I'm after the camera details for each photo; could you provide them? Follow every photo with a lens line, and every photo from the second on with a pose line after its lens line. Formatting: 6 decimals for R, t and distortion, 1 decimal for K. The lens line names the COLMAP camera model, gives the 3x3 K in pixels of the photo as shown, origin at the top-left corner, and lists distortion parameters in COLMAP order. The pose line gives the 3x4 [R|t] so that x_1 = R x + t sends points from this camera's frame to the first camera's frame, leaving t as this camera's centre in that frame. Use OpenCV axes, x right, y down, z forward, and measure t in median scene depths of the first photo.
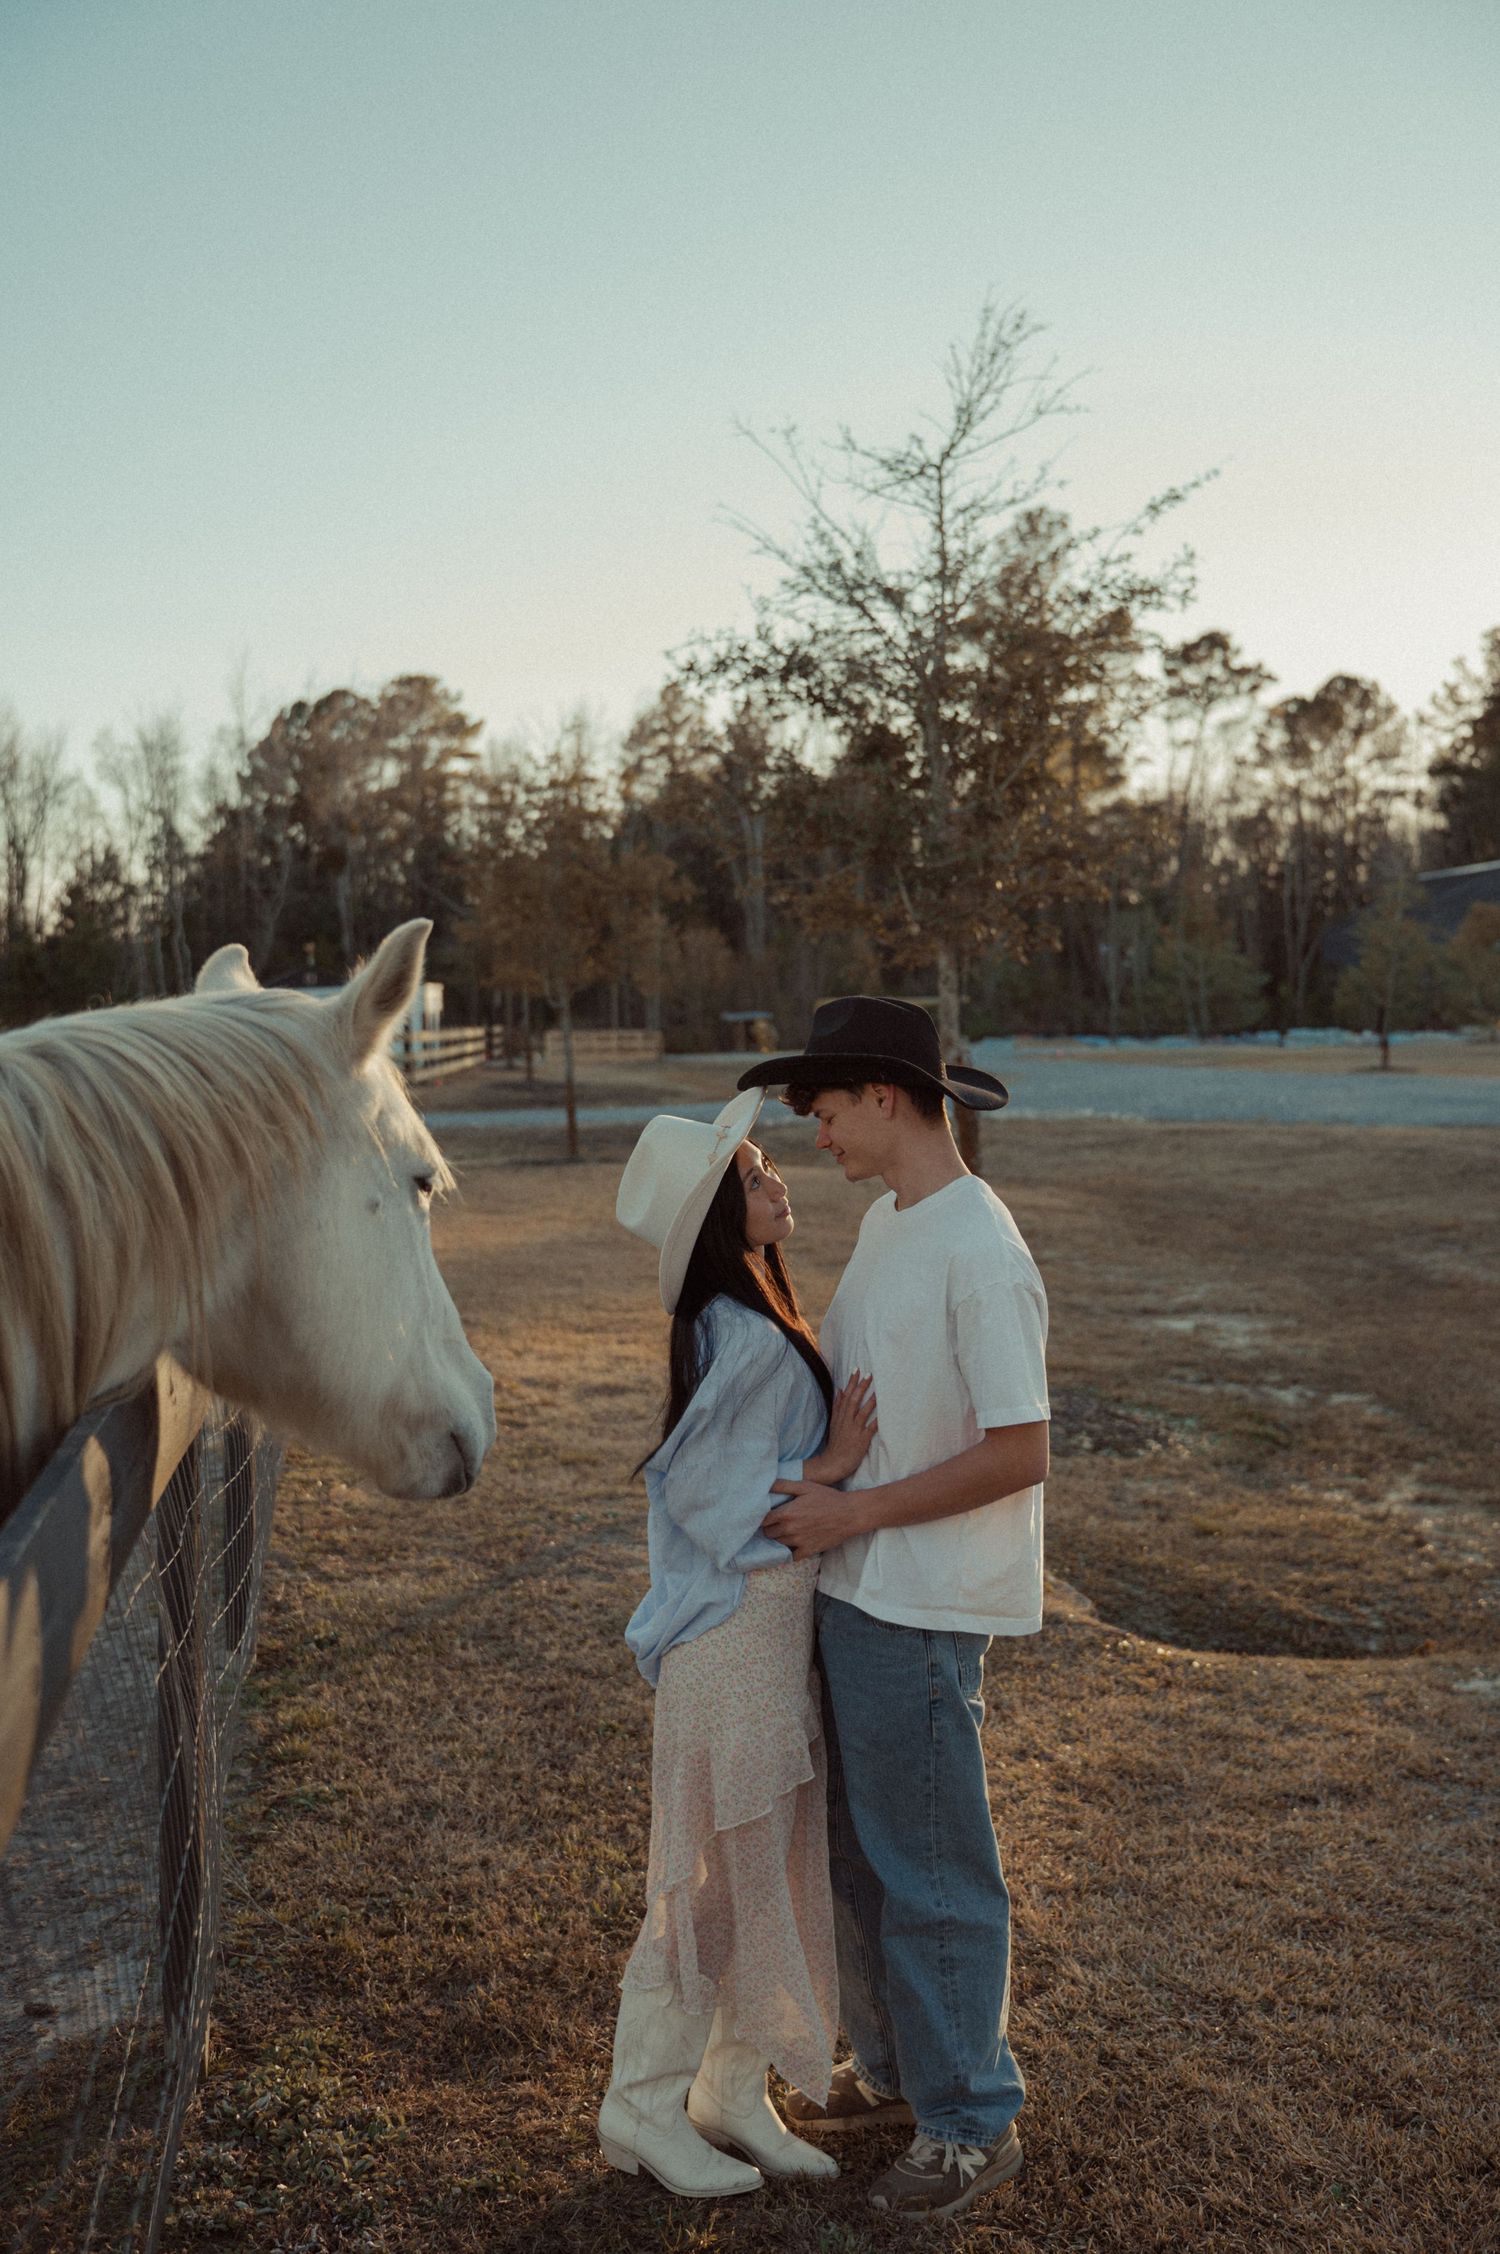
lens RADIAL K [[2310.8, 0, 750.0], [0, 2310.8, 1127.0], [0, 0, 1]] dist [0.007671, -0.020182]
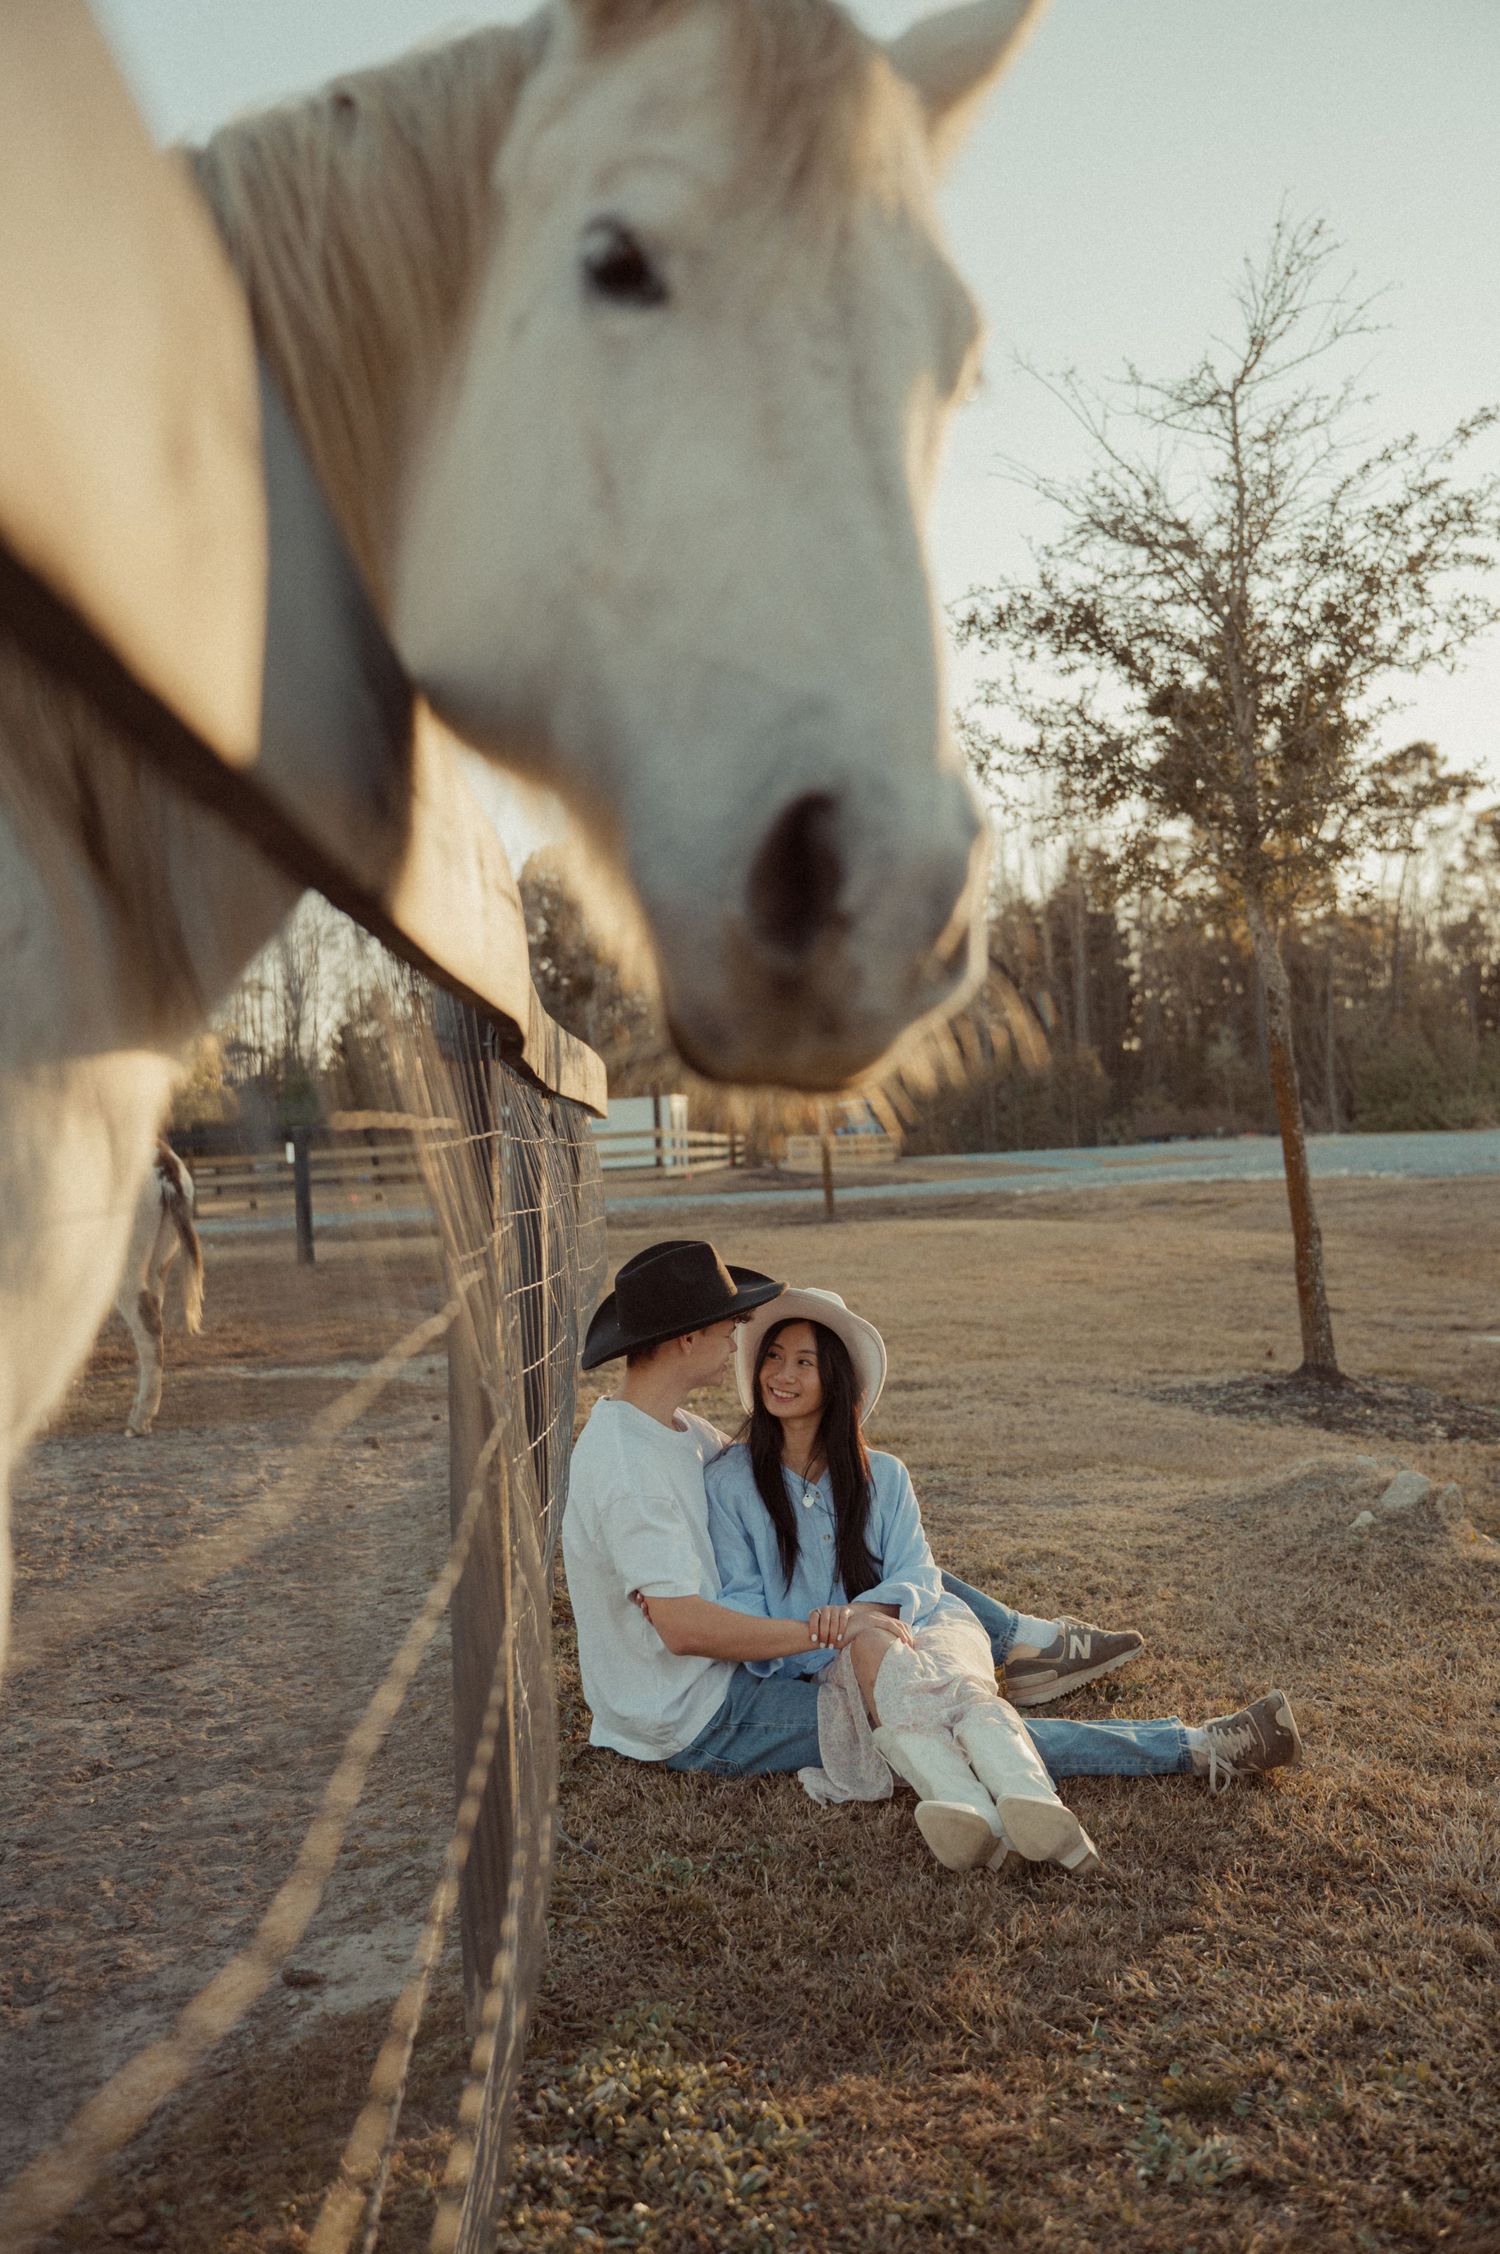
lens RADIAL K [[2156.8, 0, 750.0], [0, 2156.8, 1127.0], [0, 0, 1]] dist [0.001169, -0.011969]
pose [[0.994768, -0.027810, -0.098303, -0.036377], [0.021526, 0.997691, -0.064417, 0.066478], [0.099867, 0.061964, 0.993070, 0.128216]]
